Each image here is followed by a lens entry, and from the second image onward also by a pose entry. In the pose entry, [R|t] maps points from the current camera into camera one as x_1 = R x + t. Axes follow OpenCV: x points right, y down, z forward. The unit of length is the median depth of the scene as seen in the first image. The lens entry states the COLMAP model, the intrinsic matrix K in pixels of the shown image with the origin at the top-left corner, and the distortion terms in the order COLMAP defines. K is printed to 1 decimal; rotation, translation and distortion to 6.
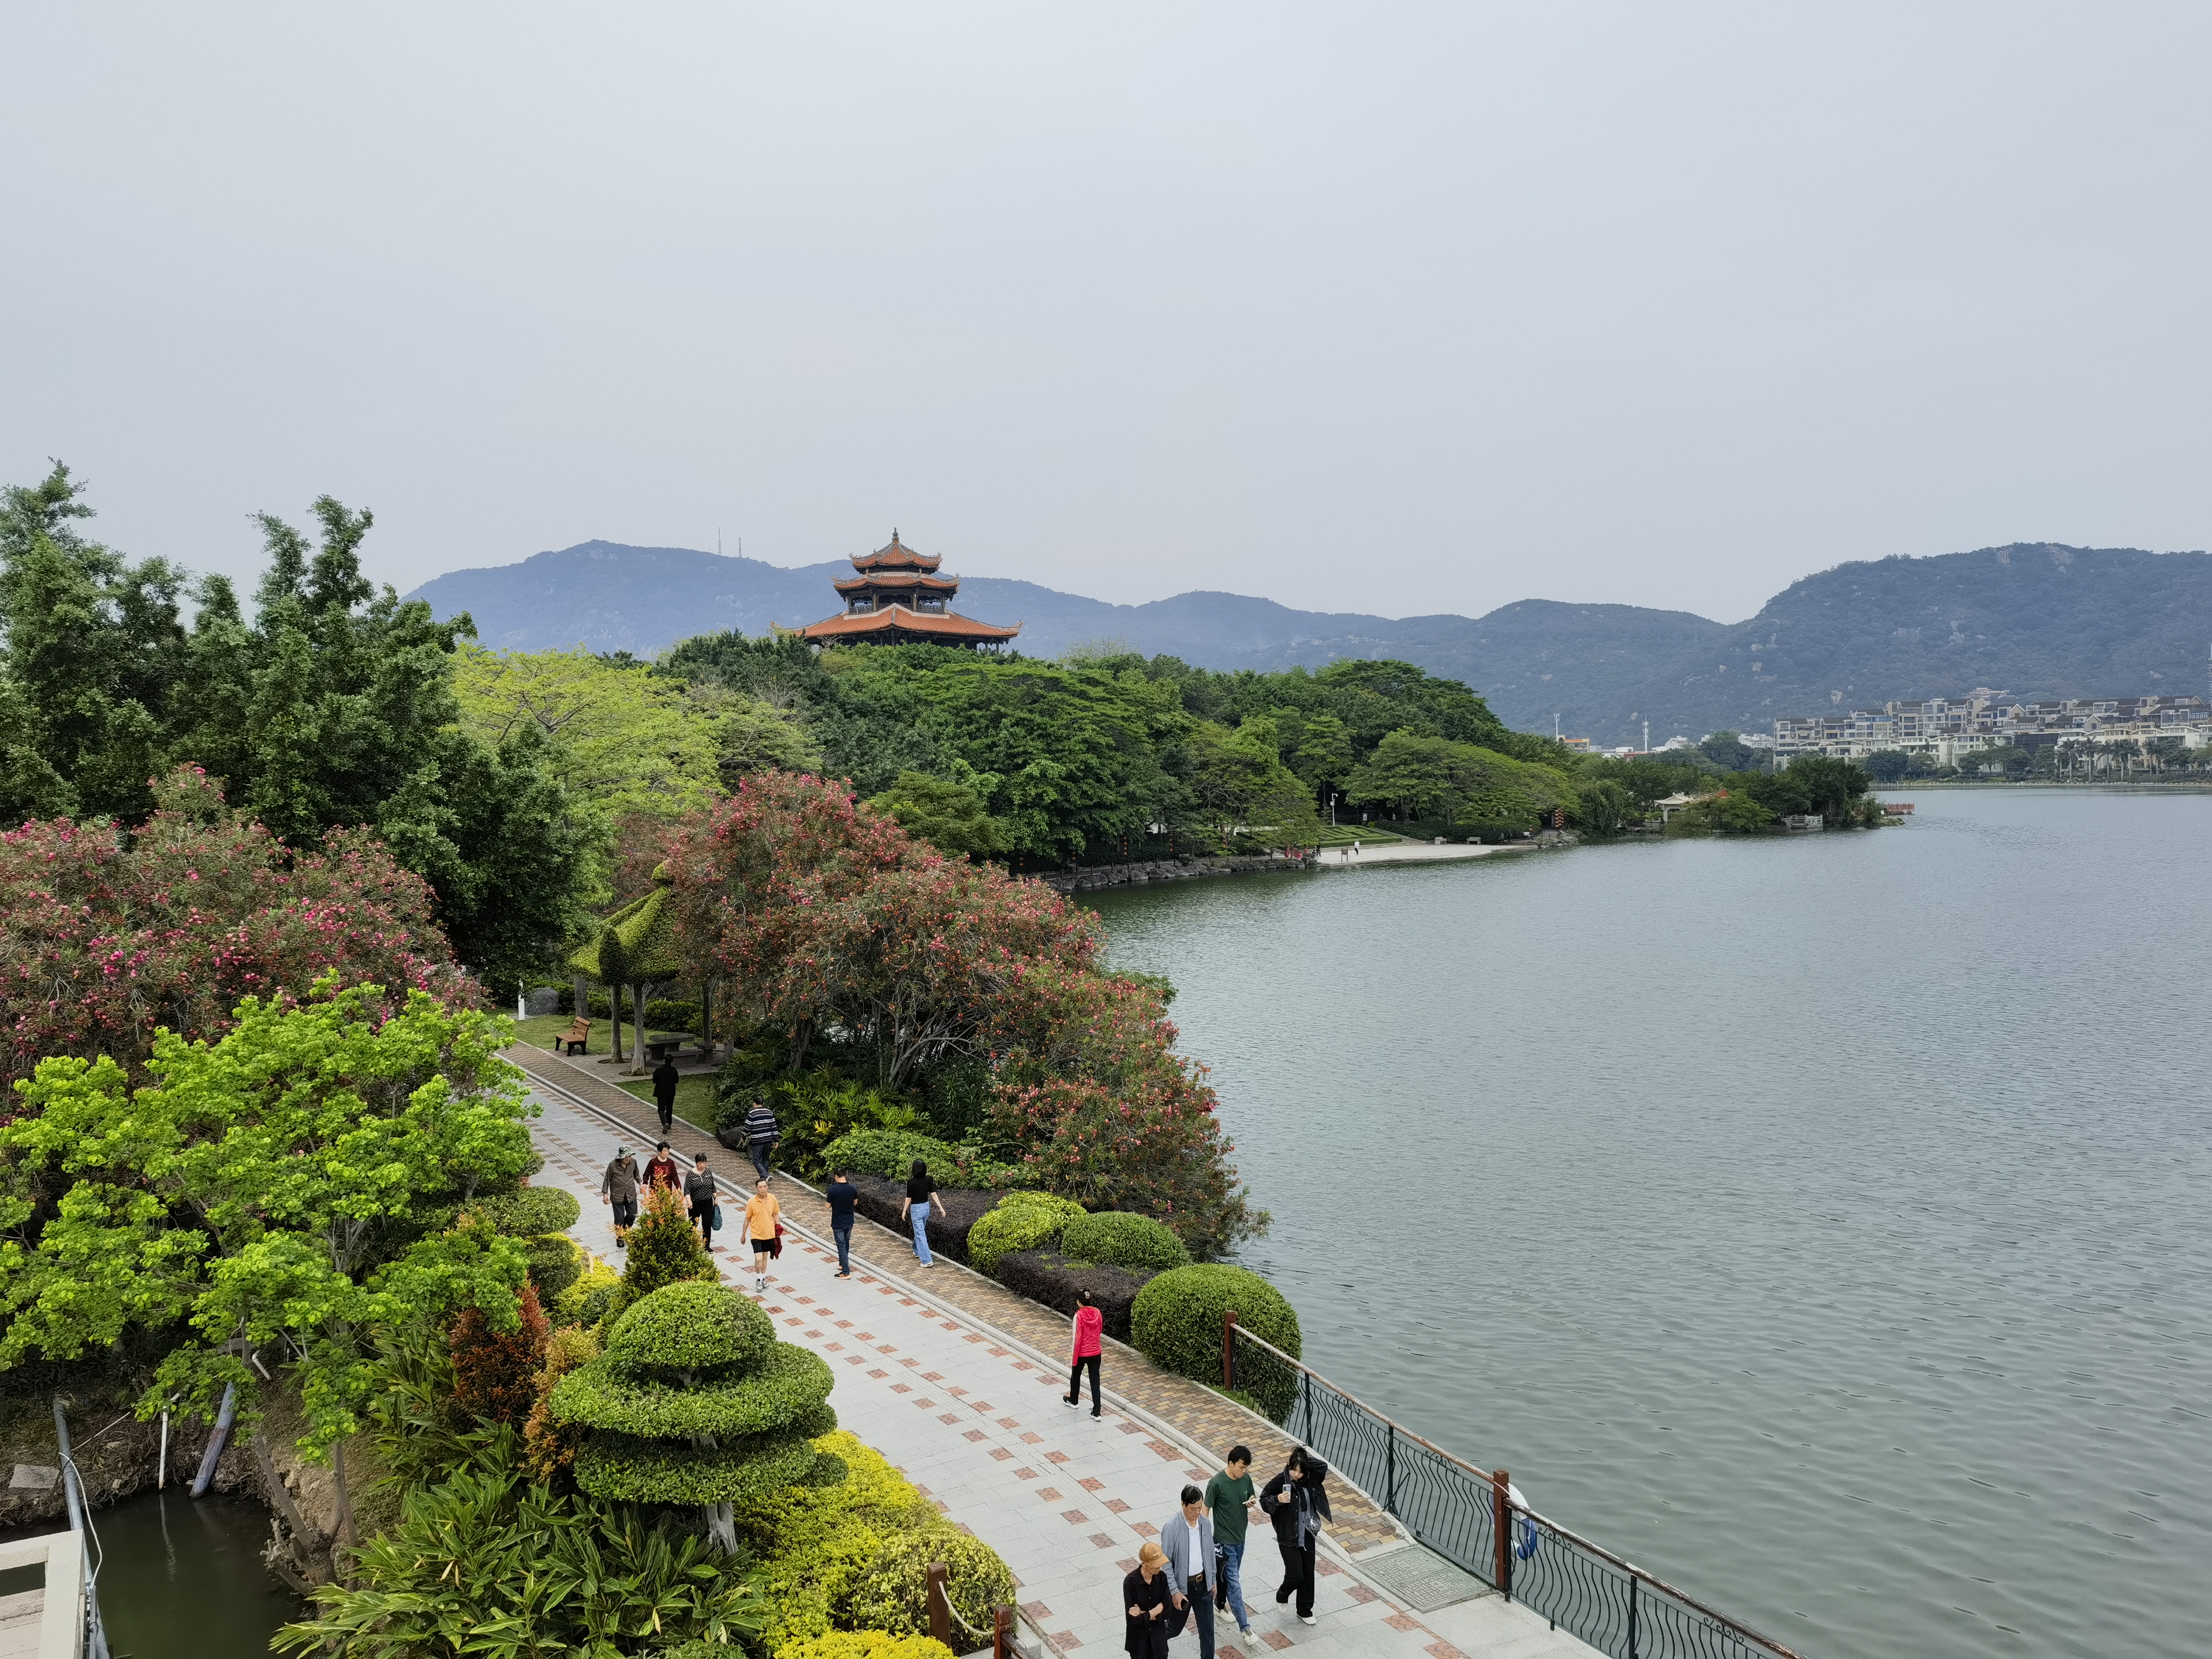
lens RADIAL K [[1712.1, 0, 1106.0], [0, 1712.1, 829.5], [0, 0, 1]] dist [0.051522, 0.000468]
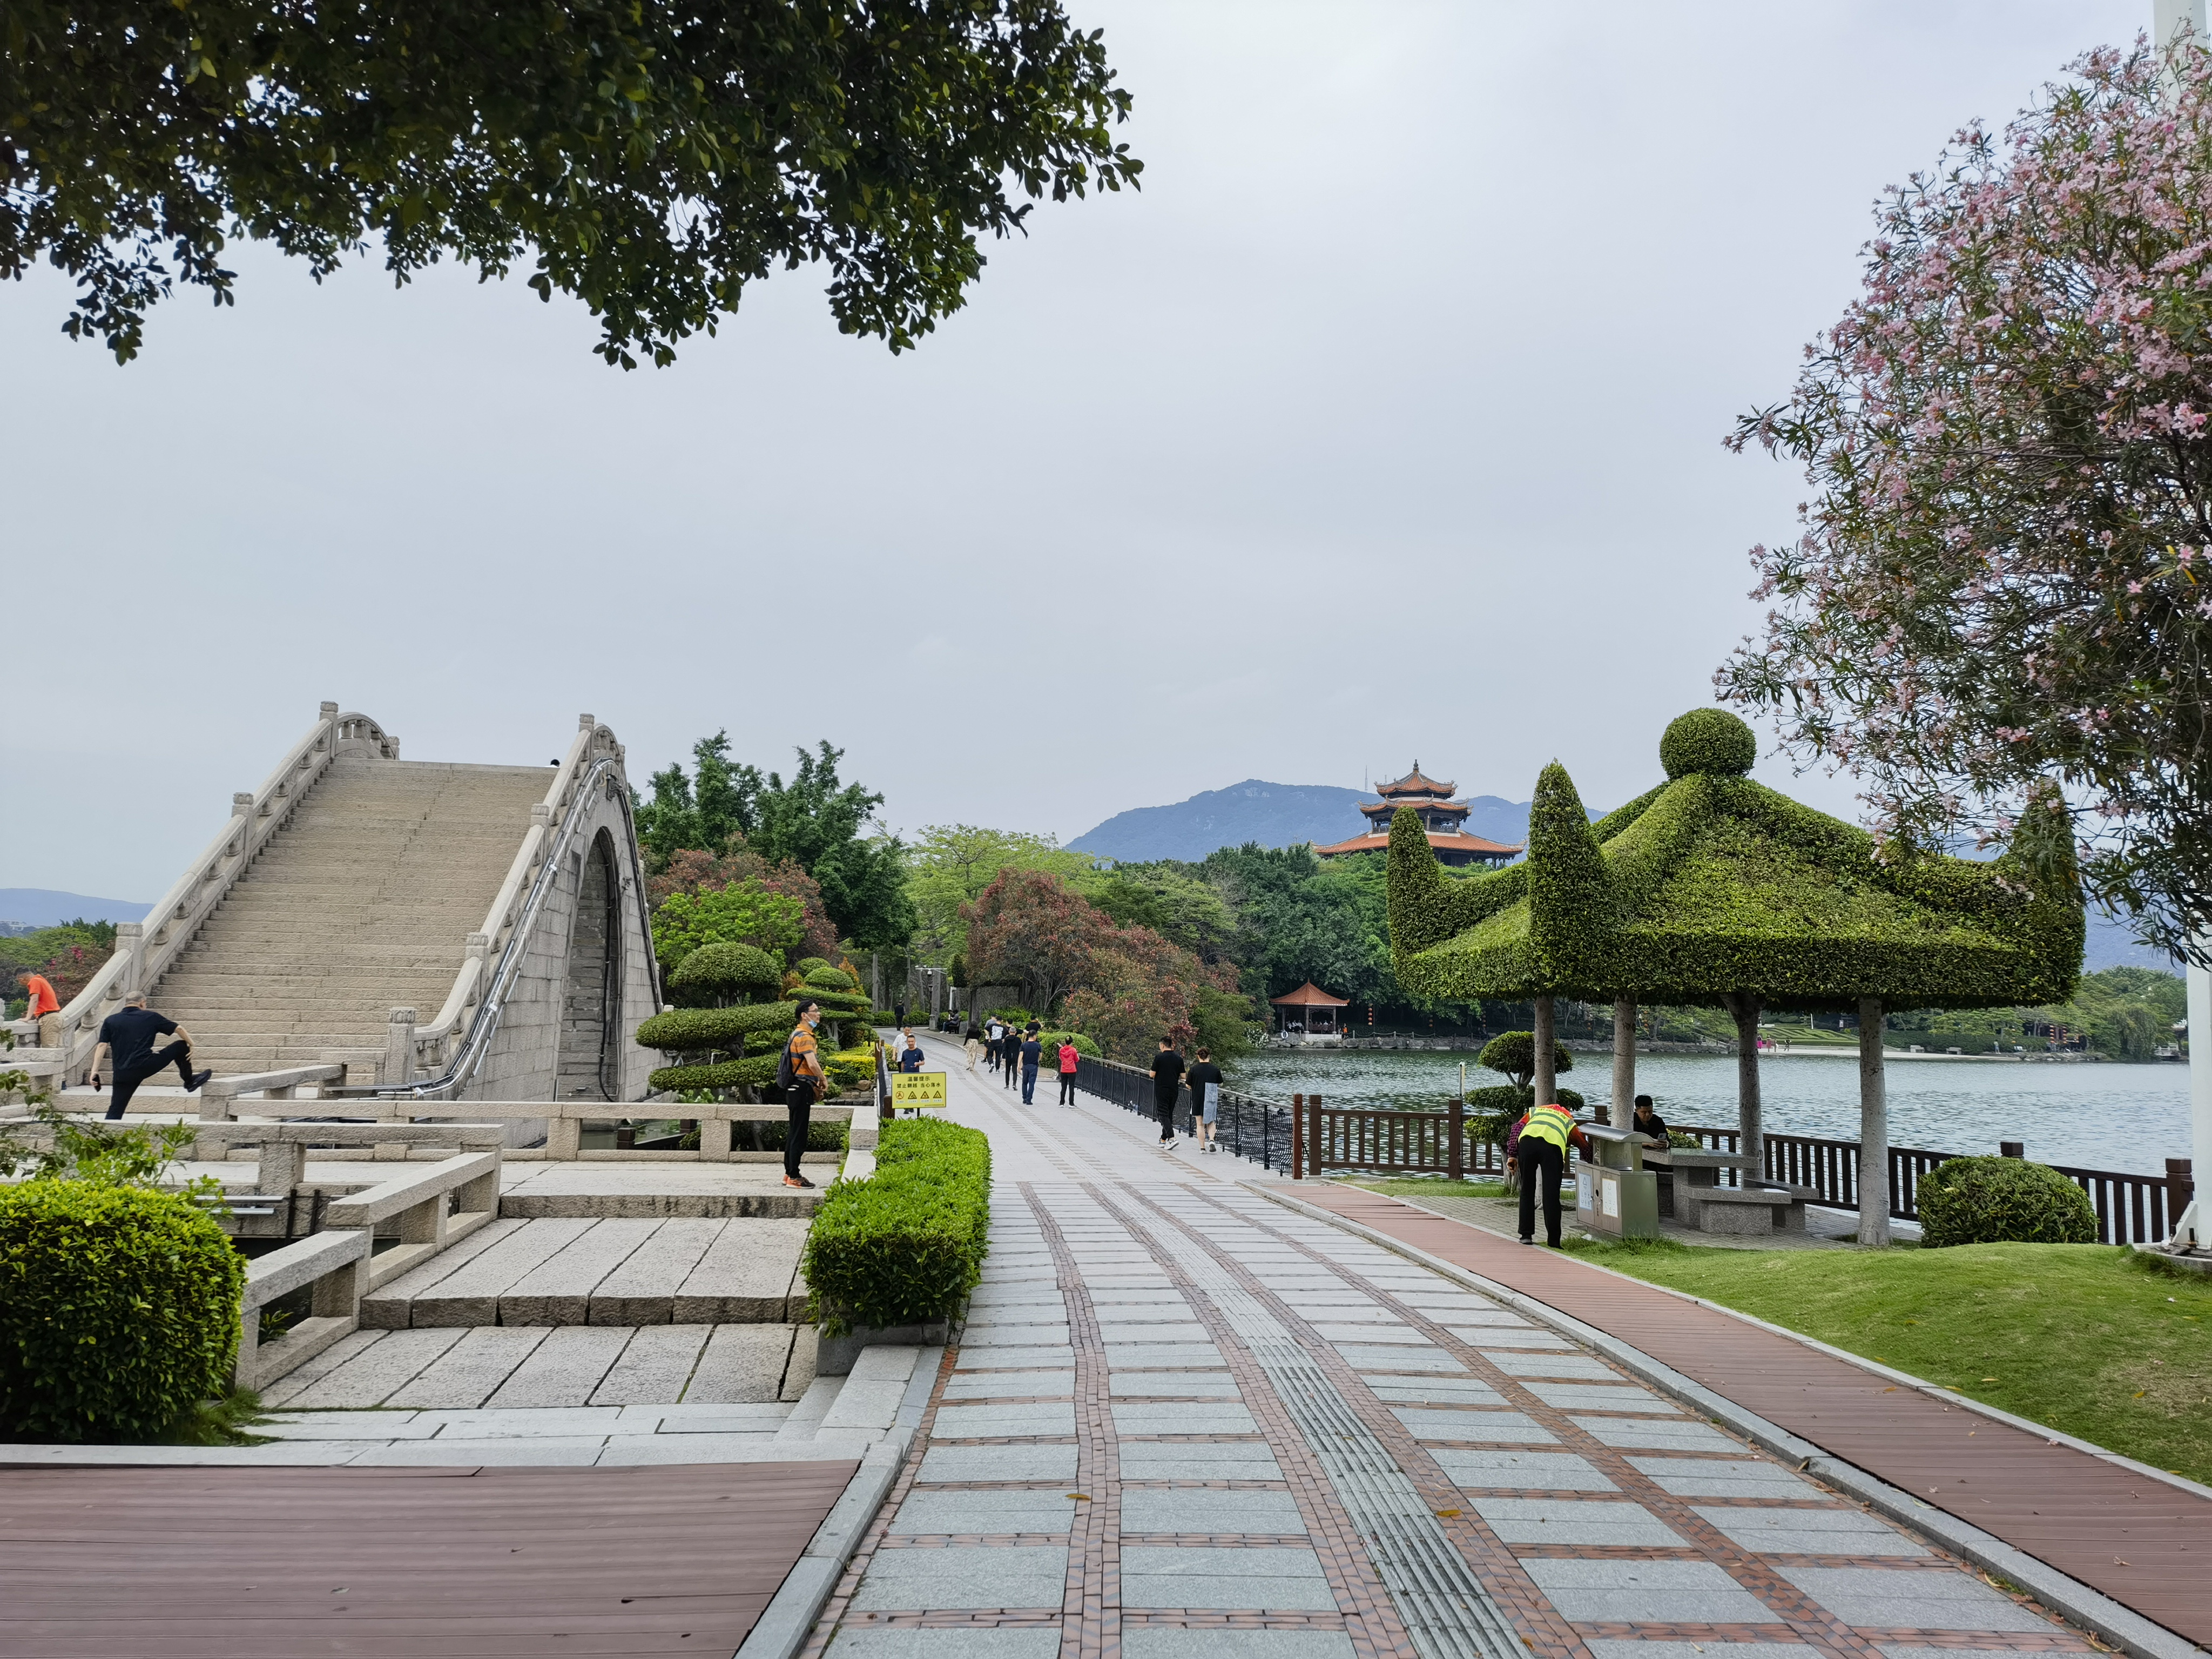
lens RADIAL K [[1712.1, 0, 1106.0], [0, 1712.1, 829.5], [0, 0, 1]] dist [0.051522, 0.000468]
pose [[0.930176, 0.001141, -0.367112, 0.137923], [-0.051158, 0.990641, -0.126545, 0.036662], [0.363532, 0.136490, 0.921529, -0.177975]]
